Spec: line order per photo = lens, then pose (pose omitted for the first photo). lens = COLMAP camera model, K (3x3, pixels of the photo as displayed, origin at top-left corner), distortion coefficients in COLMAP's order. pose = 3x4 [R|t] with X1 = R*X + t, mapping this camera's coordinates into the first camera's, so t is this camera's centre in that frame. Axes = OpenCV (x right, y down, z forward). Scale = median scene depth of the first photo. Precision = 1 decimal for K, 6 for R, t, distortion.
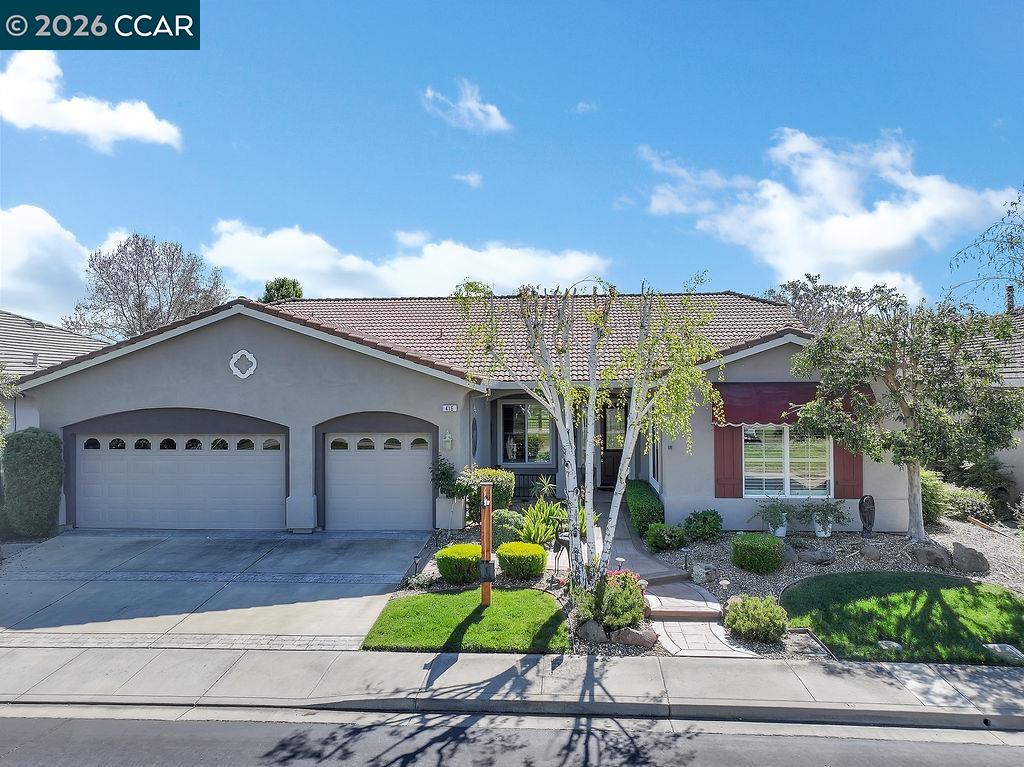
lens RADIAL K [[738.3, 0, 513.1], [0, 738.3, 365.5], [0, 0, 1]] dist [-0.003437, 0.005231]
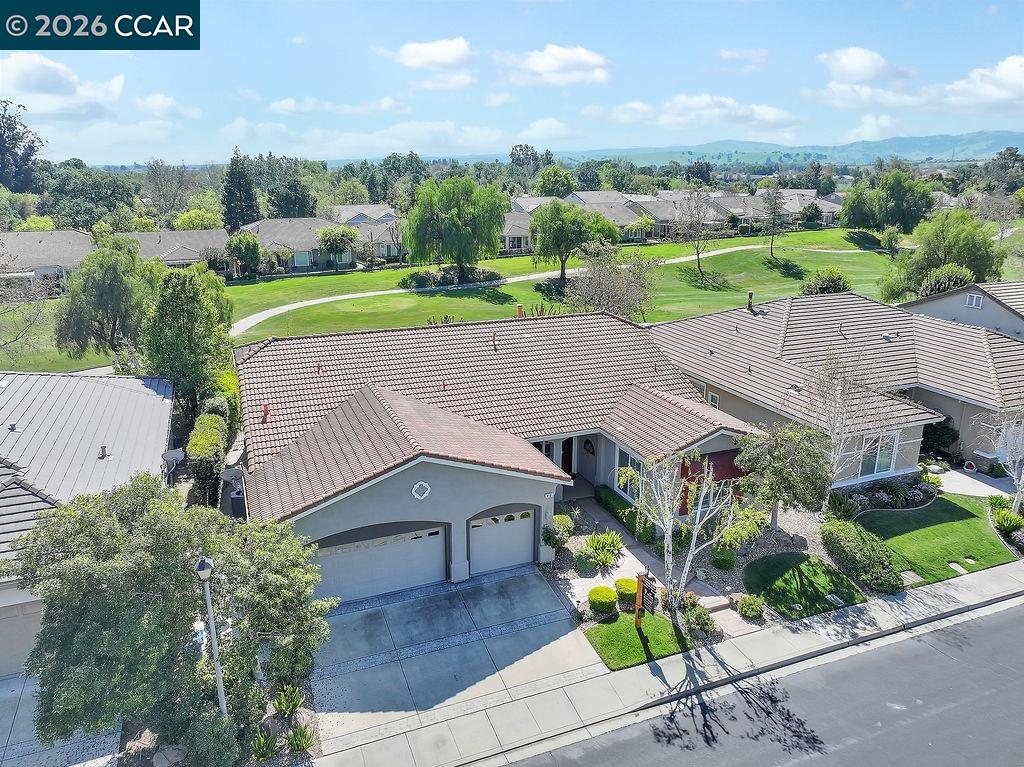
lens RADIAL K [[725.5, 0, 512.0], [0, 725.5, 383.5], [0, 0, 1]] dist [0.005045, 0.007356]
pose [[0.896817, -0.116255, 0.426855, -1.102032], [-0.015034, 0.956290, 0.292033, -0.873385], [-0.442147, -0.268318, 0.855869, -0.360313]]
